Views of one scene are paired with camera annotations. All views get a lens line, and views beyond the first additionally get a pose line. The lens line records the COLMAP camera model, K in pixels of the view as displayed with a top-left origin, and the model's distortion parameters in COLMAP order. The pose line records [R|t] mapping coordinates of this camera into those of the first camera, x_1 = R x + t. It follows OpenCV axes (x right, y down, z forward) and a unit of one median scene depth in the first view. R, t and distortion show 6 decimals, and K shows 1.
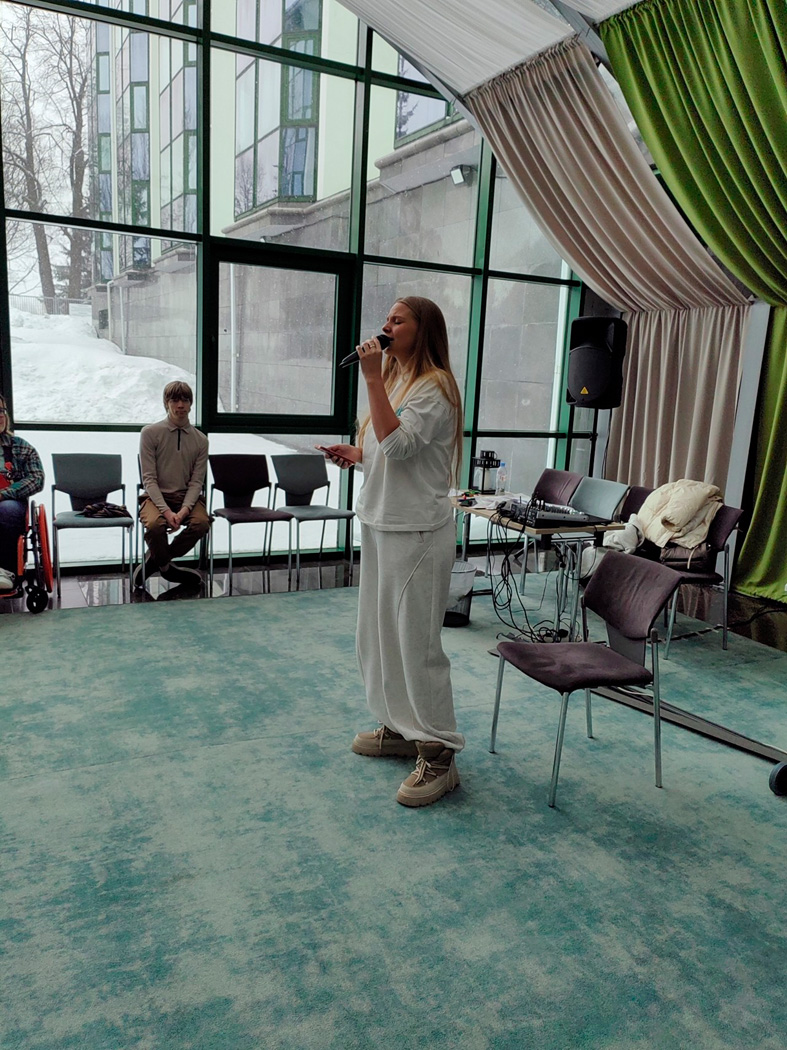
lens RADIAL K [[824.3, 0, 389.3], [0, 824.3, 522.8], [0, 0, 1]] dist [0.037012, 0.005451]
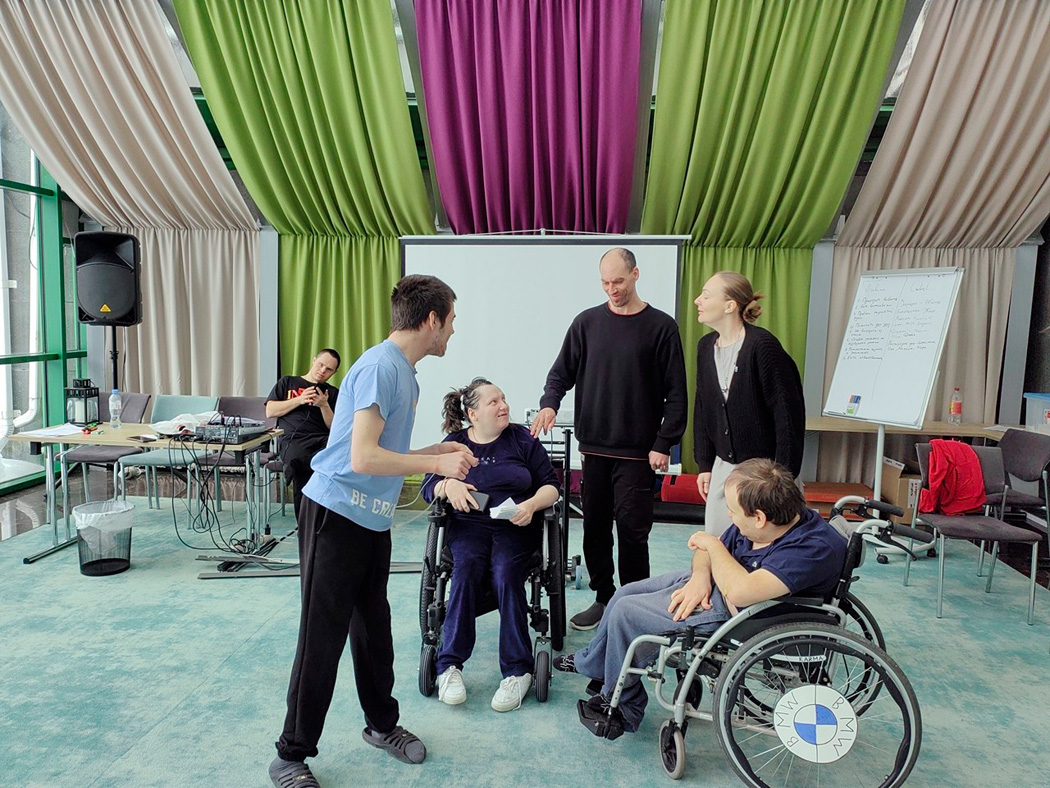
lens RADIAL K [[824.3, 0, 524.1], [0, 824.3, 389.4], [0, 0, 1]] dist [0.037012, 0.005451]
pose [[0.525733, -0.122491, 0.841784, -0.383865], [0.154707, 0.986843, 0.046978, -0.042332], [-0.836463, 0.105533, 0.537766, 0.094168]]
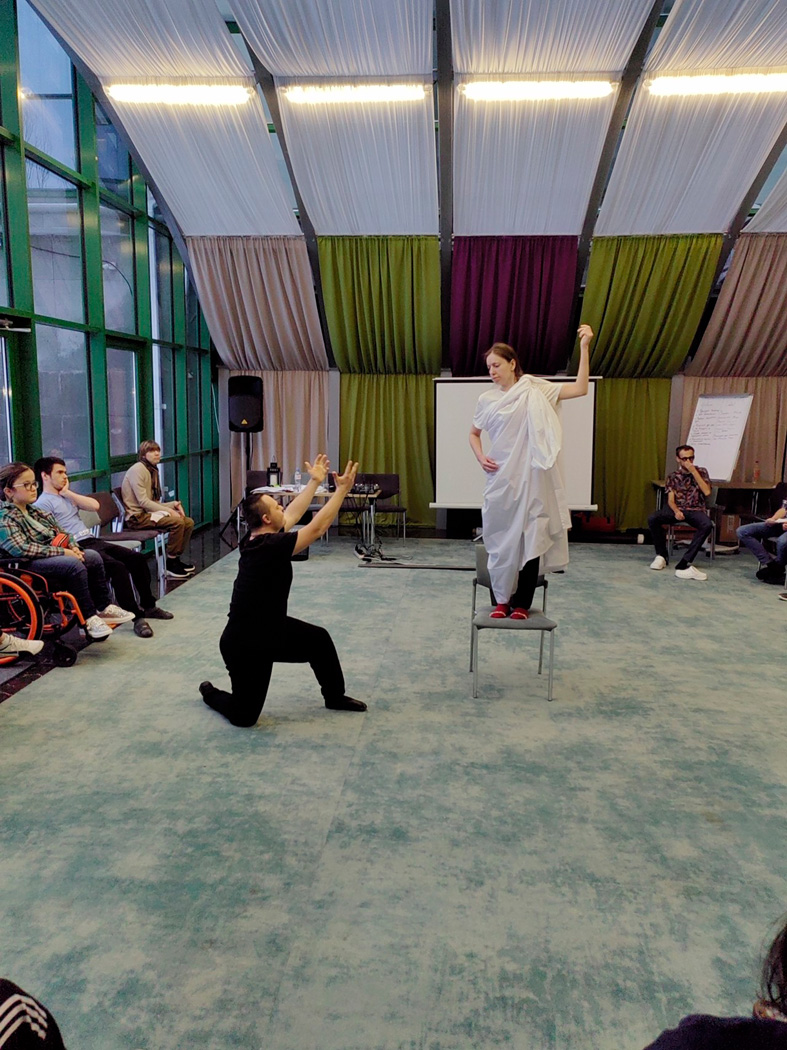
lens RADIAL K [[824.3, 0, 401.1], [0, 824.3, 517.5], [0, 0, 1]] dist [0.037012, 0.005451]
pose [[0.510270, -0.167146, 0.843615, -1.134546], [0.170720, 0.981097, 0.091124, -0.083904], [-0.842899, 0.097525, 0.529159, -0.089444]]
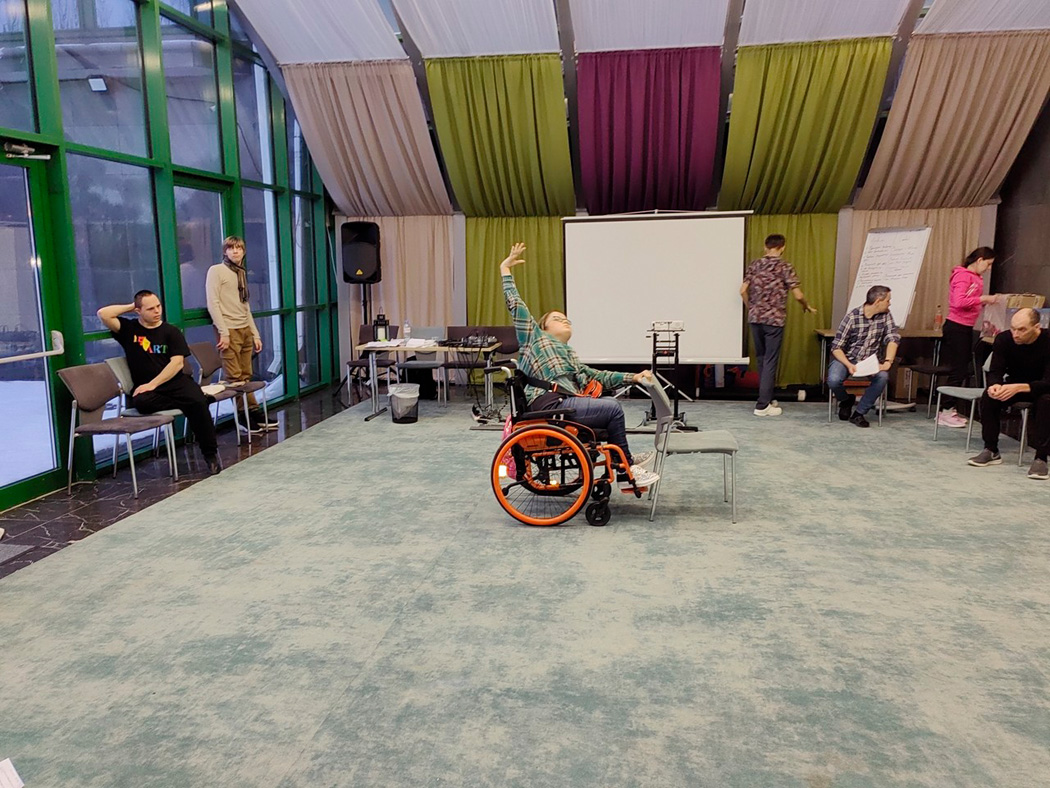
lens RADIAL K [[824.3, 0, 529.1], [0, 824.3, 390.3], [0, 0, 1]] dist [0.037012, 0.005451]
pose [[0.567545, -0.183261, 0.802688, -0.928250], [0.187178, 0.978105, 0.090965, -0.037851], [-0.801783, 0.098619, 0.589422, -0.089815]]
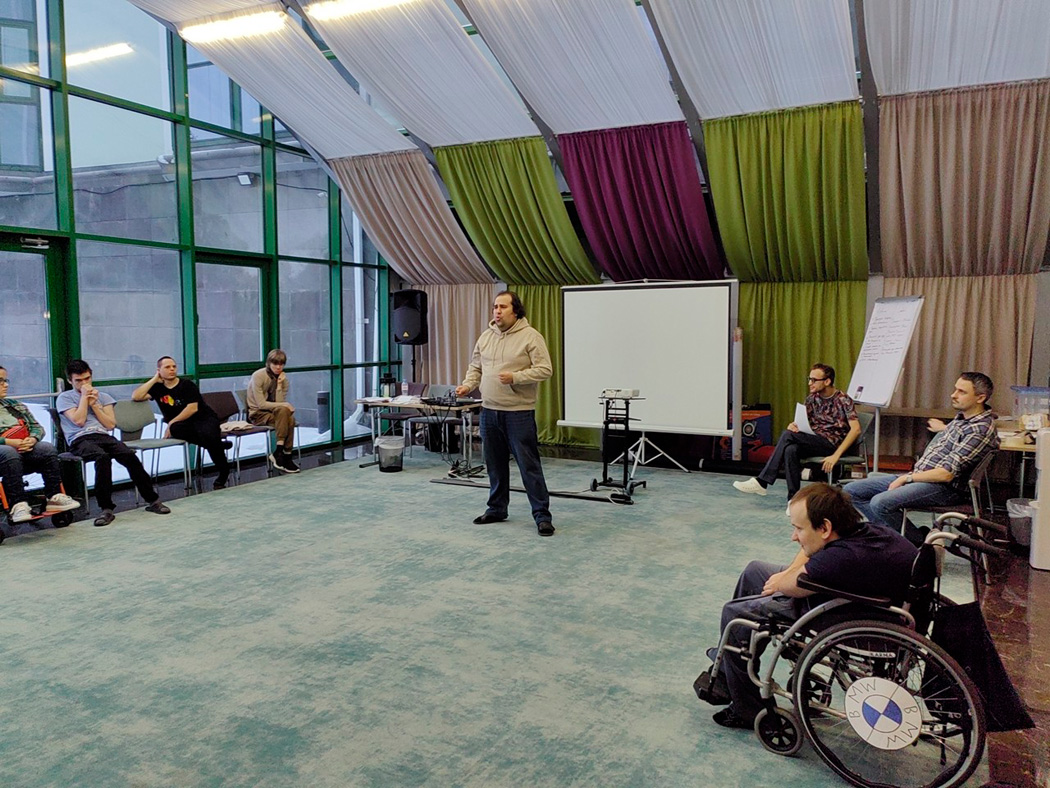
lens RADIAL K [[824.3, 0, 528.1], [0, 824.3, 392.3], [0, 0, 1]] dist [0.037012, 0.005451]
pose [[0.803736, -0.099654, 0.586581, -0.618838], [0.144982, 0.988960, -0.030641, 0.042045], [-0.577052, 0.109671, 0.809311, -0.502894]]
